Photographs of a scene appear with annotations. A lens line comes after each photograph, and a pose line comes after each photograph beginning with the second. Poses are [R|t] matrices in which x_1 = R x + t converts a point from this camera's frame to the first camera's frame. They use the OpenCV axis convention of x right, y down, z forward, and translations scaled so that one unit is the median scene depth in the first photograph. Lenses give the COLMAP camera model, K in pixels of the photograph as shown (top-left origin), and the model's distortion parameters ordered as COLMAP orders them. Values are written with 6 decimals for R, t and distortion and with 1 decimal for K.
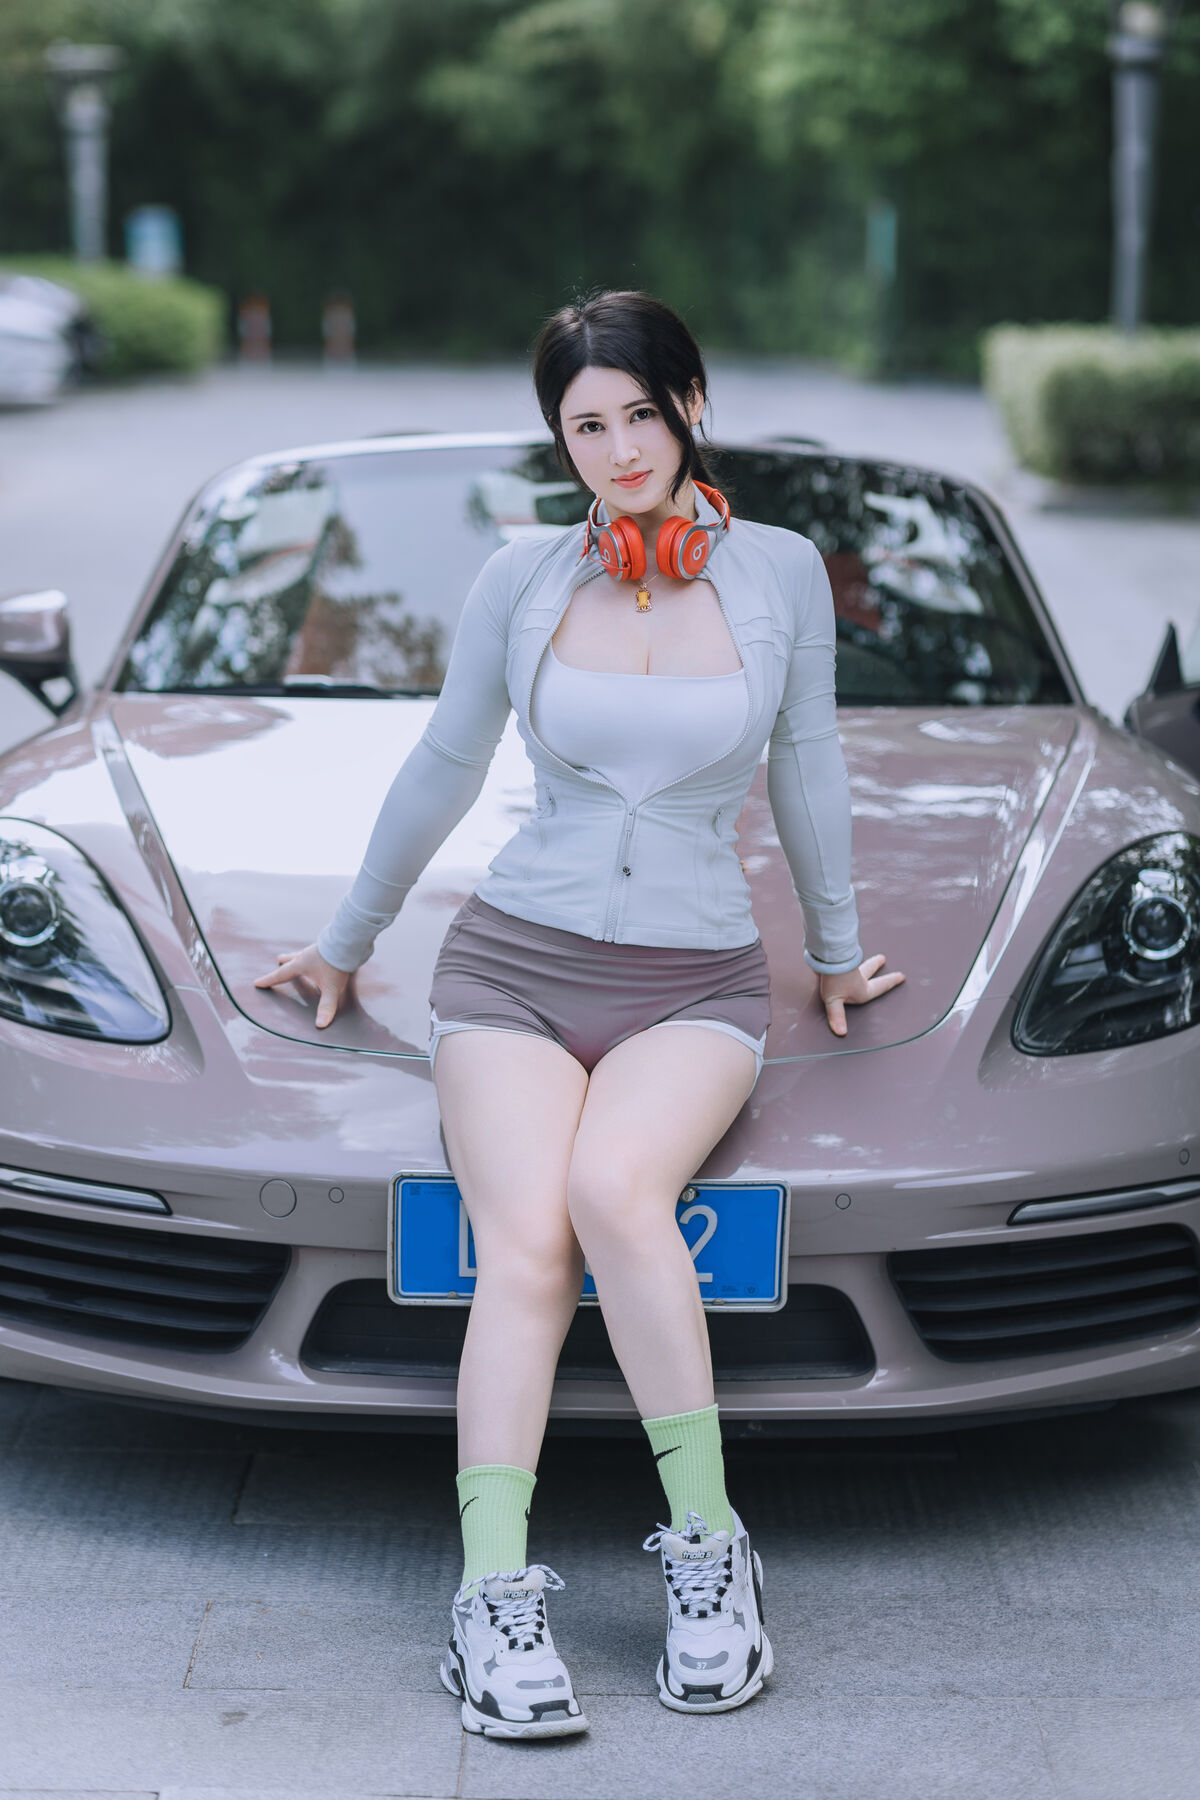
lens RADIAL K [[5553.4, 0, 600.0], [0, 5553.4, 900.0], [0, 0, 1]] dist [0.041048, 4.131236]
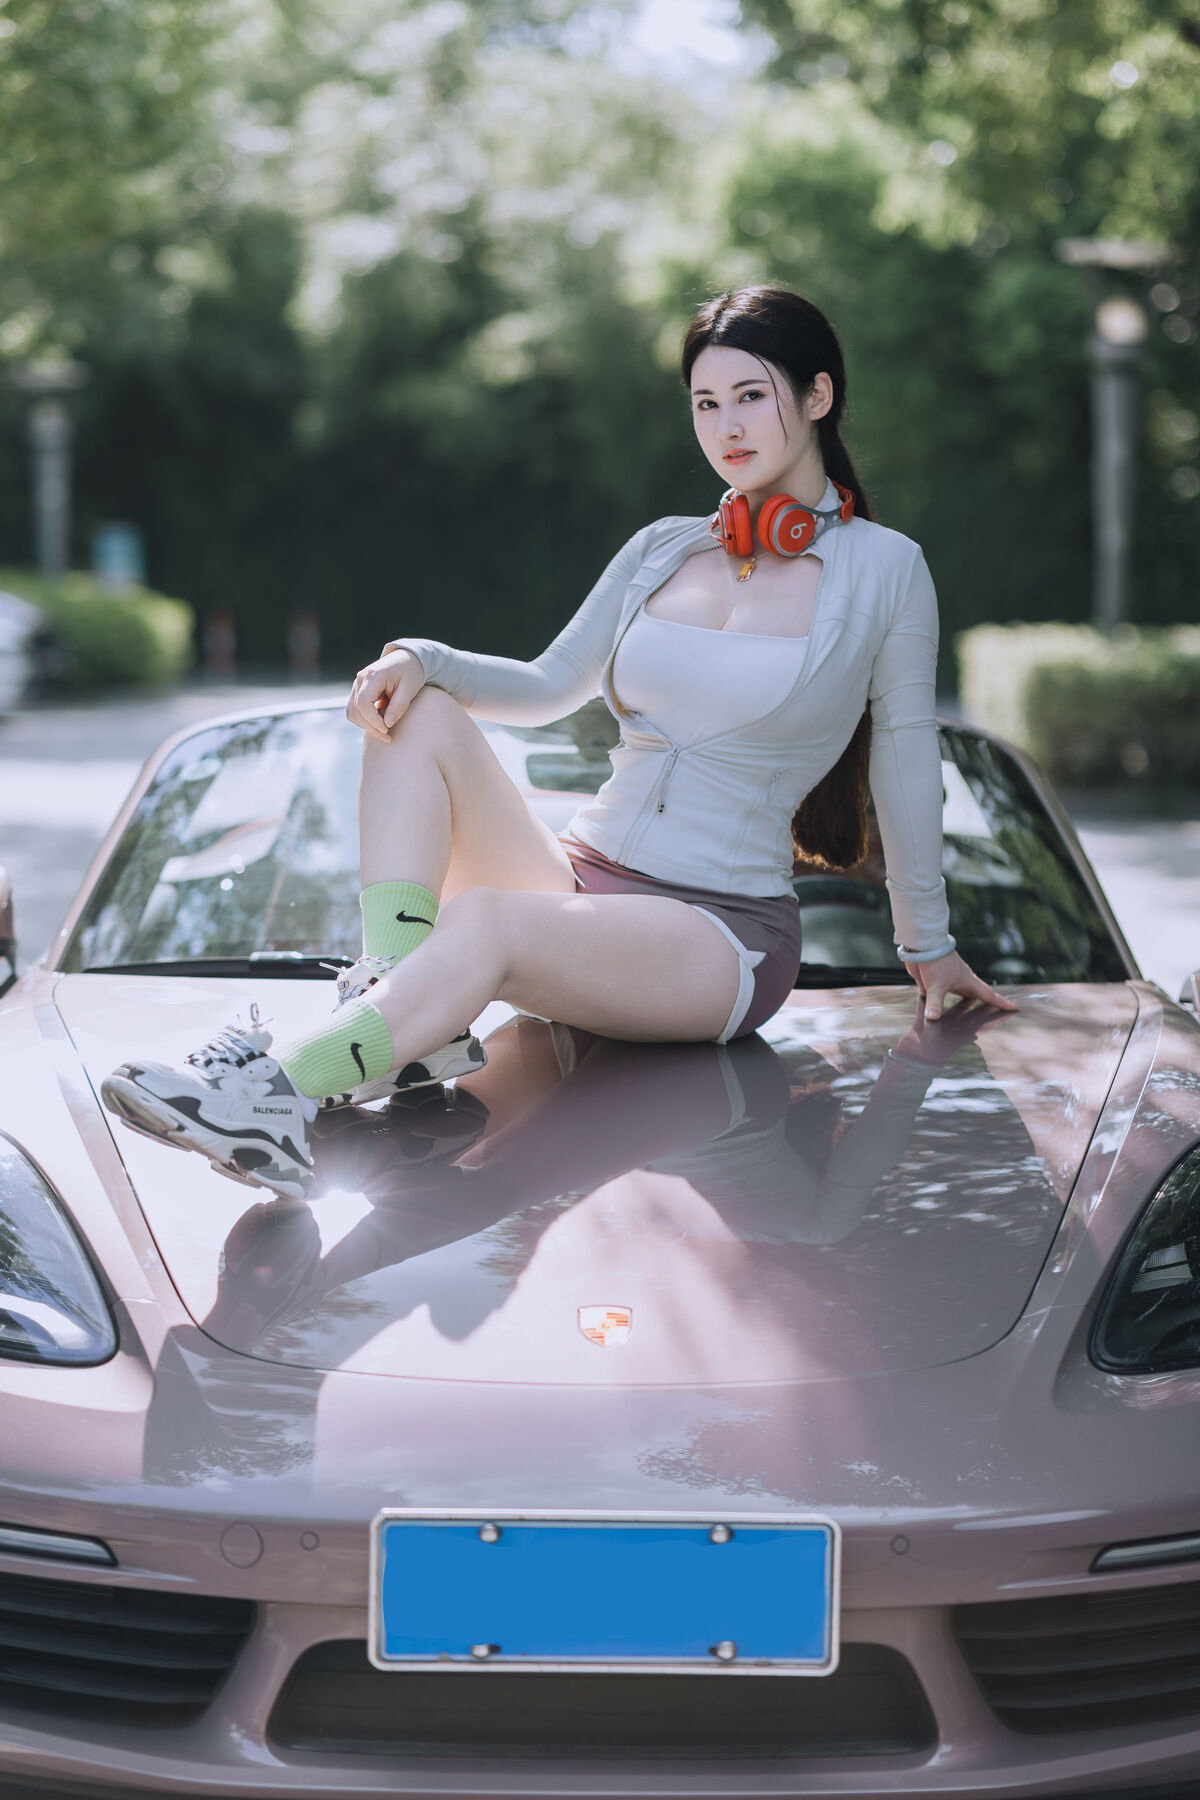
lens RADIAL K [[5553.4, 0, 600.0], [0, 5553.4, 900.0], [0, 0, 1]] dist [0.041048, 4.131236]
pose [[0.999964, -0.005831, 0.006156, -0.006083], [0.006174, 0.998334, -0.057374, 0.003131], [-0.005811, 0.057410, 0.998334, 0.117036]]
